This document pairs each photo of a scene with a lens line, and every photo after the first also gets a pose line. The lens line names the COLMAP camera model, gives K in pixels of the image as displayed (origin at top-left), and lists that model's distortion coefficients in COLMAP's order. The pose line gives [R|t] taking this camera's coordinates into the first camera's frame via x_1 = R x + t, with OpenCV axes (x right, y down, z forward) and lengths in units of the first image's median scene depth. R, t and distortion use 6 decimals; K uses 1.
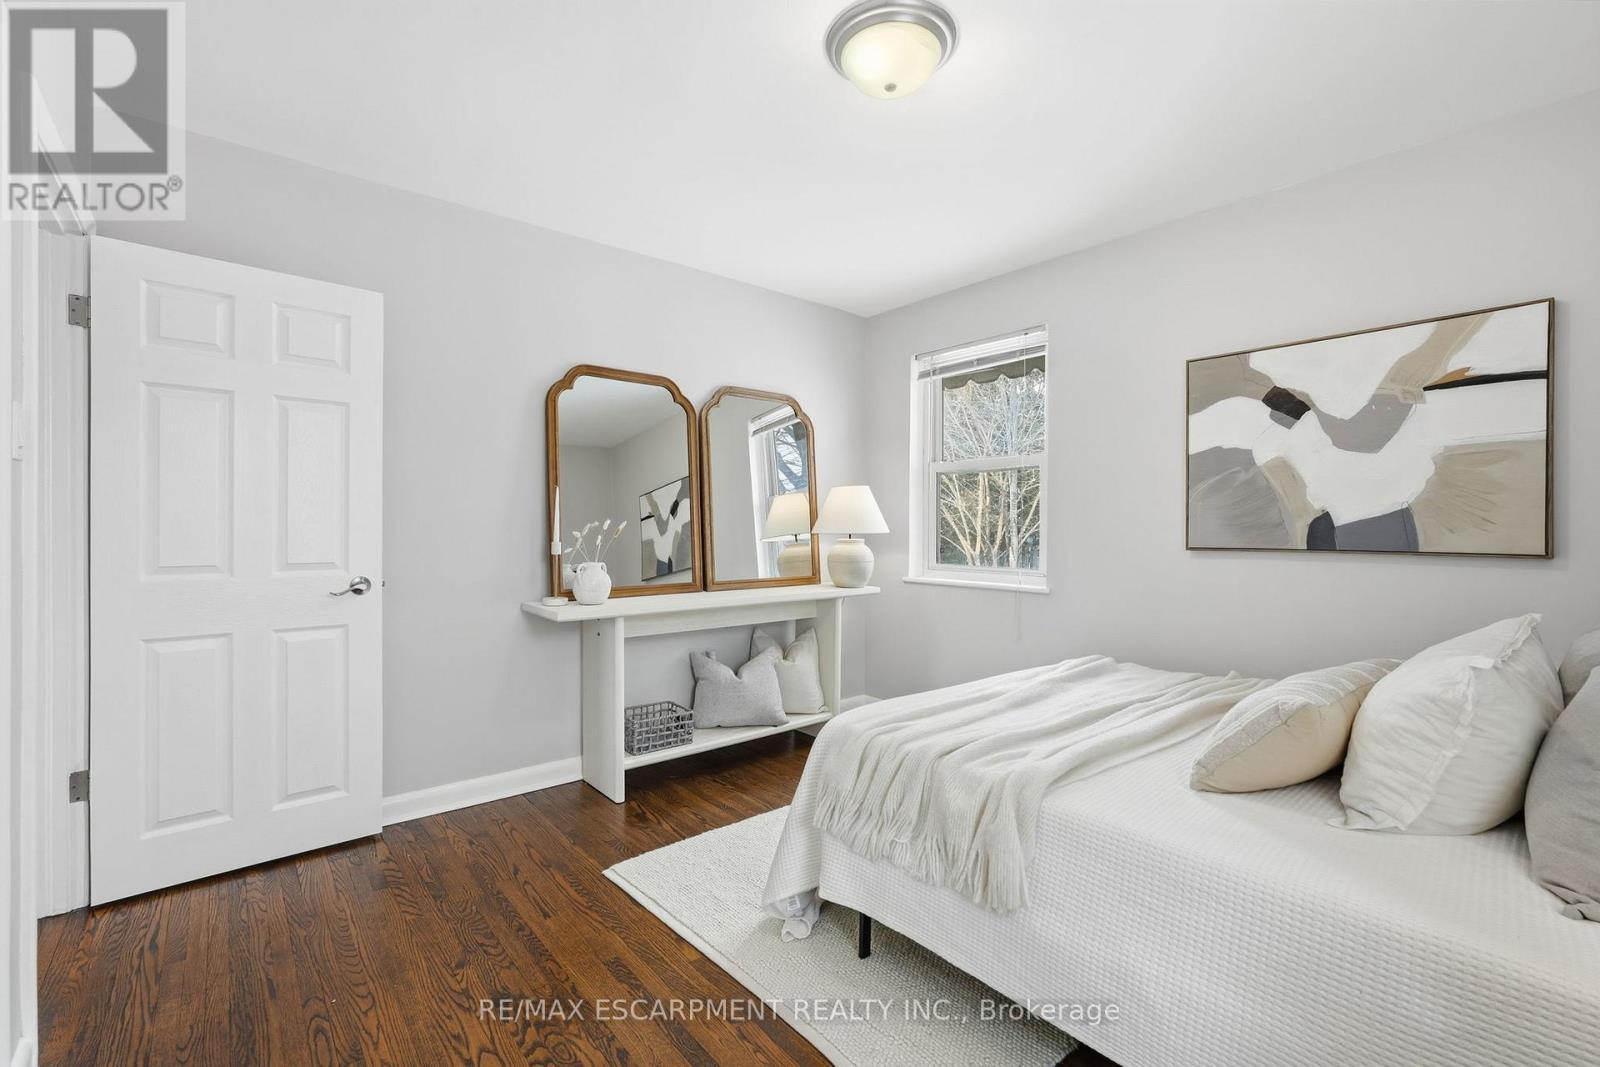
lens RADIAL K [[705.2, 0, 802.0], [0, 705.2, 532.5], [0, 0, 1]] dist [-0.004696, 0.000500]
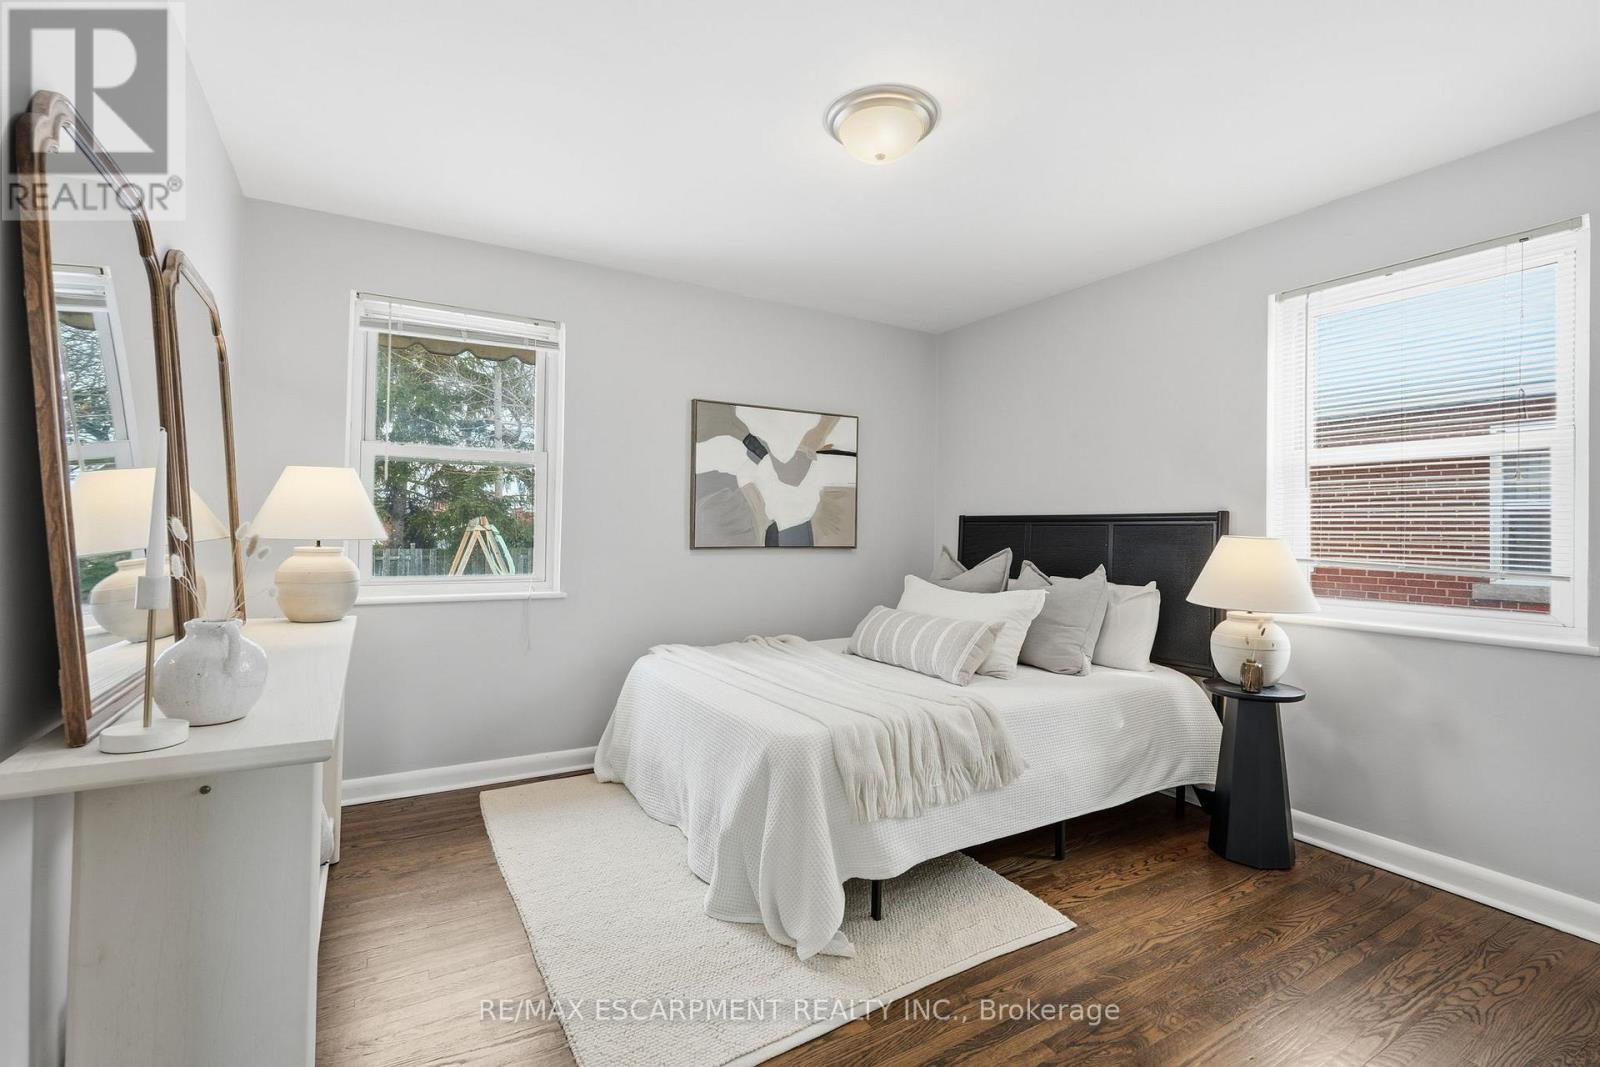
lens RADIAL K [[705.2, 0, 801.9], [0, 705.2, 528.3], [0, 0, 1]] dist [-0.004696, 0.000500]
pose [[0.163504, 0.005924, 0.986525, -0.751626], [0.000021, 0.999982, -0.006009, -0.006022], [-0.986543, 0.001004, 0.163501, 0.683312]]
